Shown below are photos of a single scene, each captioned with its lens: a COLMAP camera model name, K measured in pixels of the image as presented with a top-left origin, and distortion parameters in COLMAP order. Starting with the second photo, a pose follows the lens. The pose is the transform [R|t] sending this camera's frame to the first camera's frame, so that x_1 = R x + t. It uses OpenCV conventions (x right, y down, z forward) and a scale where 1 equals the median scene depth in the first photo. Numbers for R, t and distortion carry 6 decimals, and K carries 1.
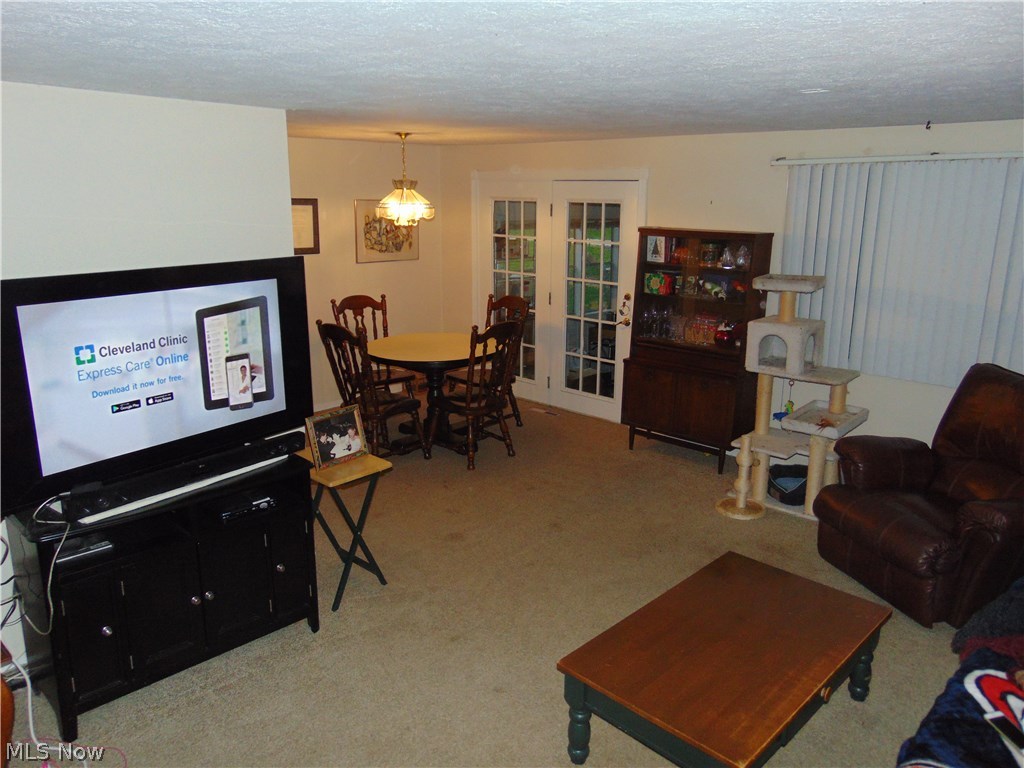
lens RADIAL K [[771.1, 0, 512.0], [0, 771.1, 384.0], [0, 0, 1]] dist [-0.061951, 0.151700]
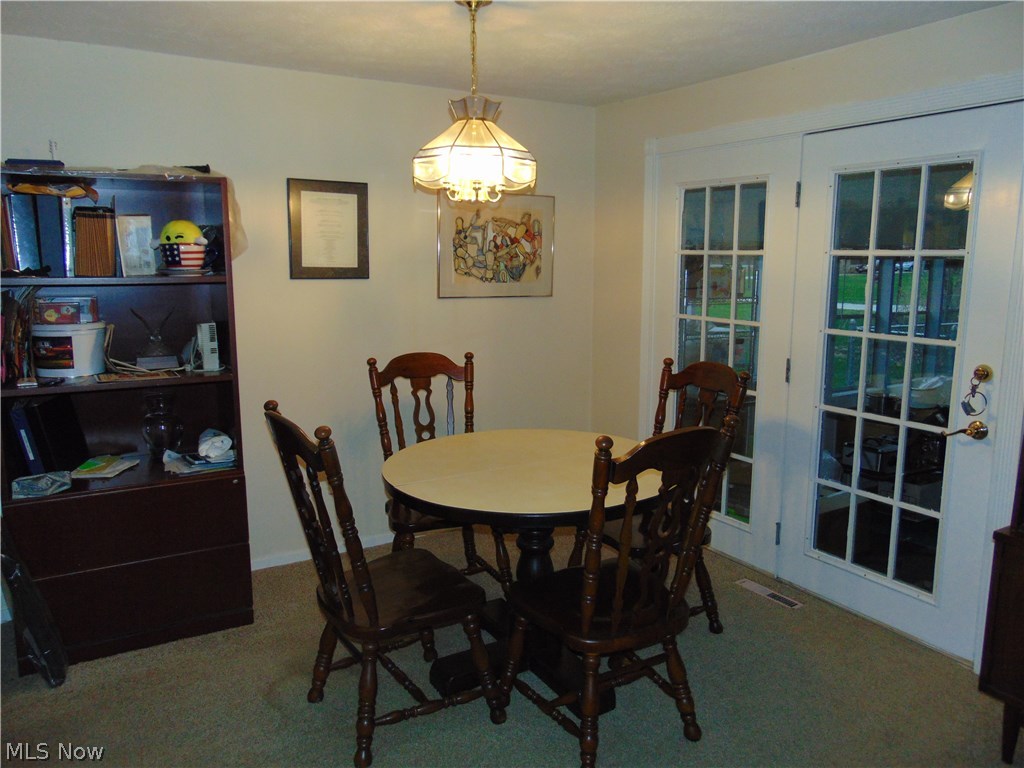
lens RADIAL K [[771.1, 0, 512.0], [0, 771.1, 384.0], [0, 0, 1]] dist [-0.061951, 0.151700]
pose [[0.965822, 0.038294, -0.256363, 0.003734], [-0.058975, 0.995552, -0.073473, -0.056584], [0.252409, 0.086081, 0.963784, 0.488468]]
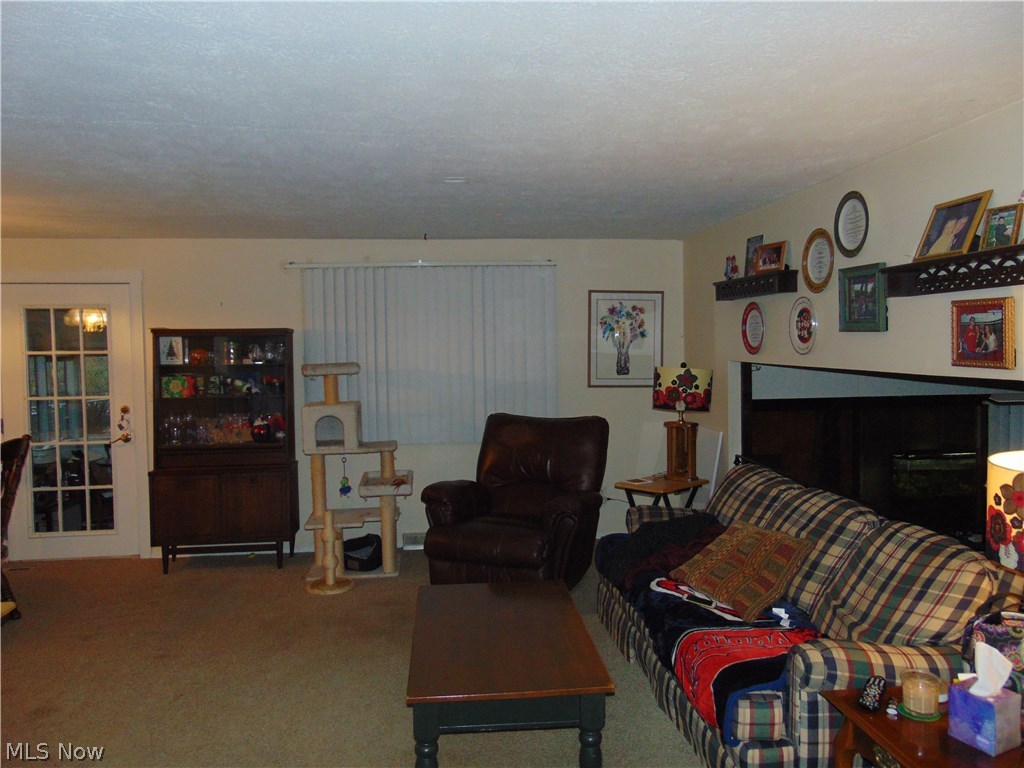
lens RADIAL K [[771.1, 0, 512.0], [0, 771.1, 384.0], [0, 0, 1]] dist [-0.061951, 0.151700]
pose [[0.645534, -0.054513, 0.761784, -0.228040], [0.206180, 0.972853, -0.105099, 0.043225], [-0.735374, 0.224910, 0.639250, 0.082526]]
